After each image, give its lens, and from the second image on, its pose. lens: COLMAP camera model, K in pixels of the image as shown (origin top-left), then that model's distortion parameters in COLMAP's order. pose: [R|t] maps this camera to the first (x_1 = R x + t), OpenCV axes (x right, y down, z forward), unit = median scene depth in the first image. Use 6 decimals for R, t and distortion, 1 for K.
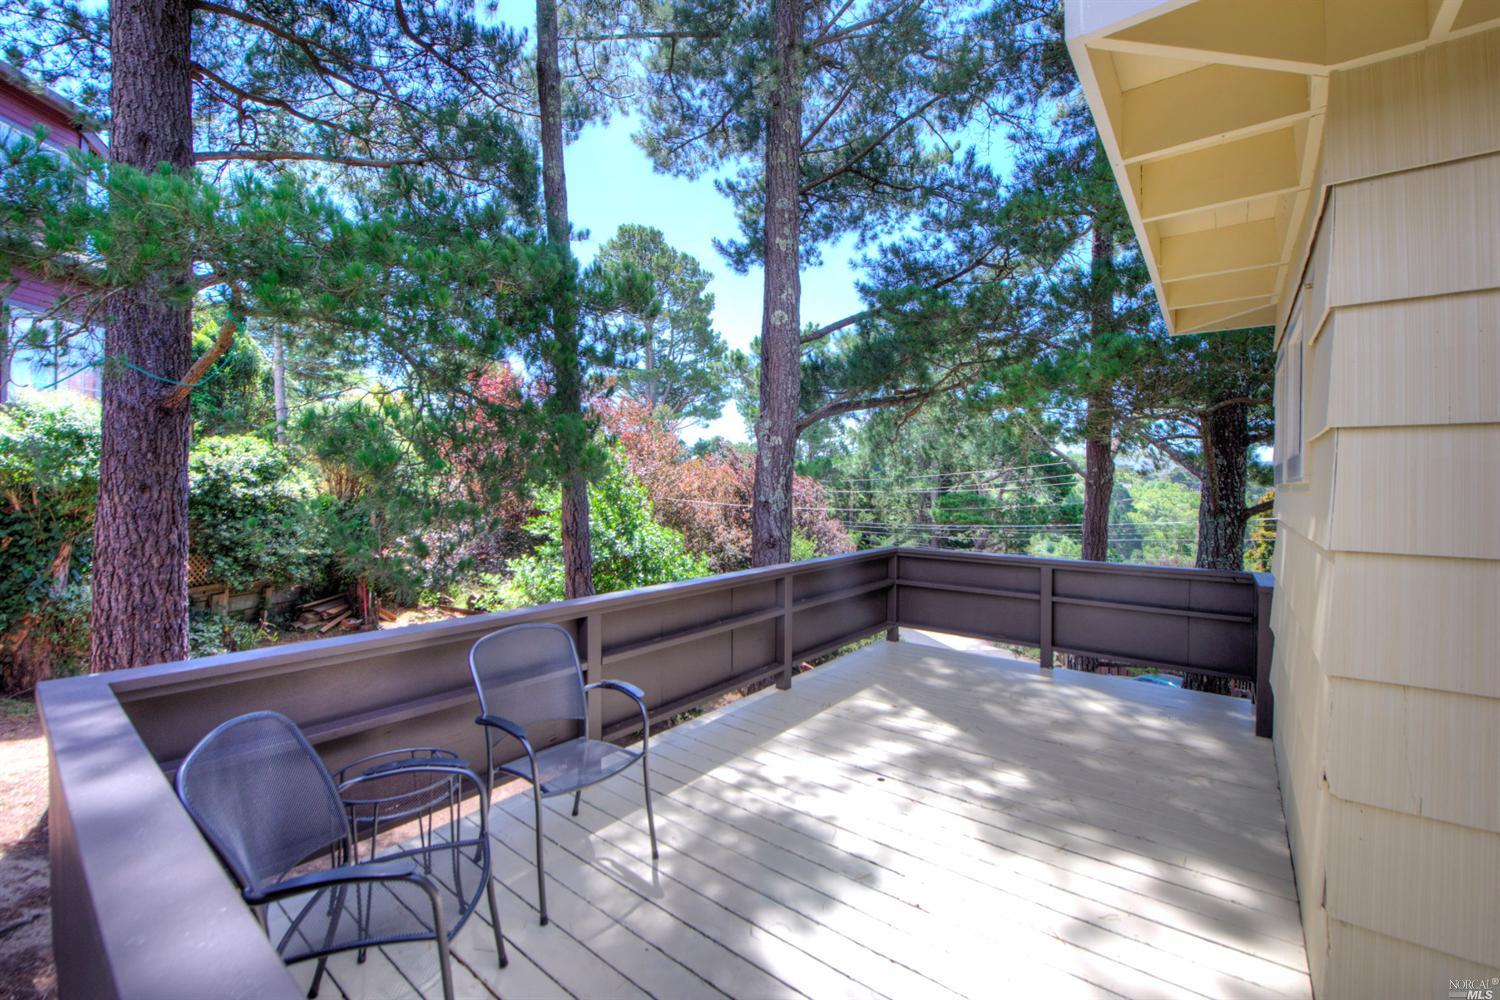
lens RADIAL K [[617.3, 0, 761.3], [0, 617.3, 511.5], [0, 0, 1]] dist [-0.012508, 0.000027]
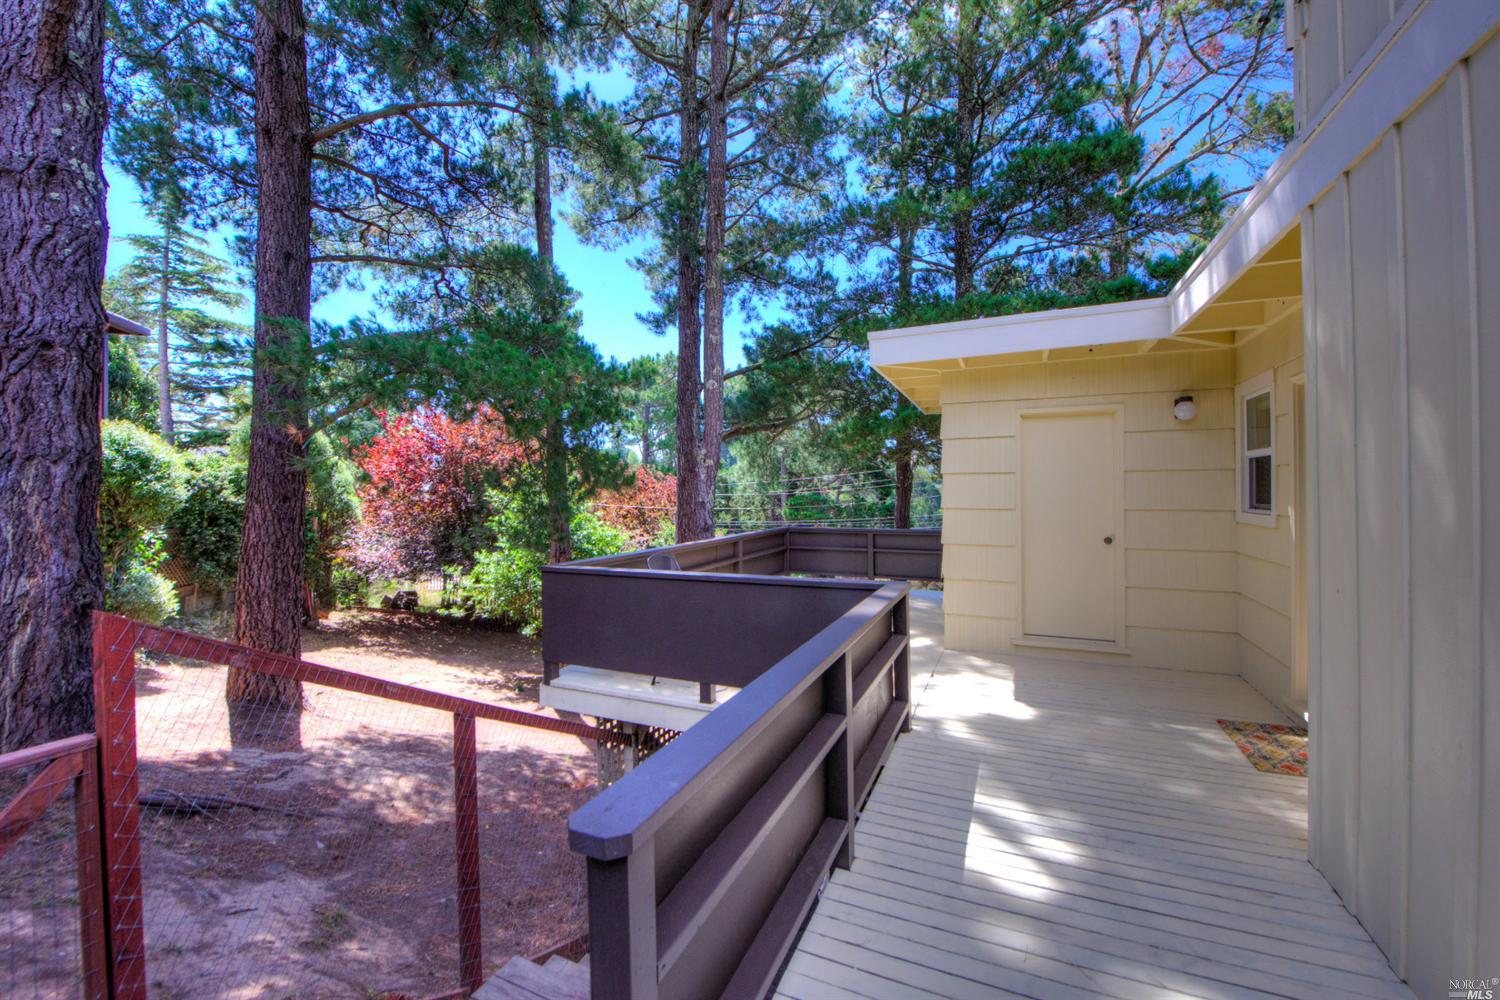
lens RADIAL K [[596.7, 0, 750.0], [0, 596.7, 500.0], [0, 0, 1]] dist [-0.021682, -0.000200]
pose [[0.973711, -0.016894, 0.227162, -0.116795], [0.022457, 0.999507, -0.021928, 0.007386], [-0.226679, 0.026453, 0.973610, -0.253272]]
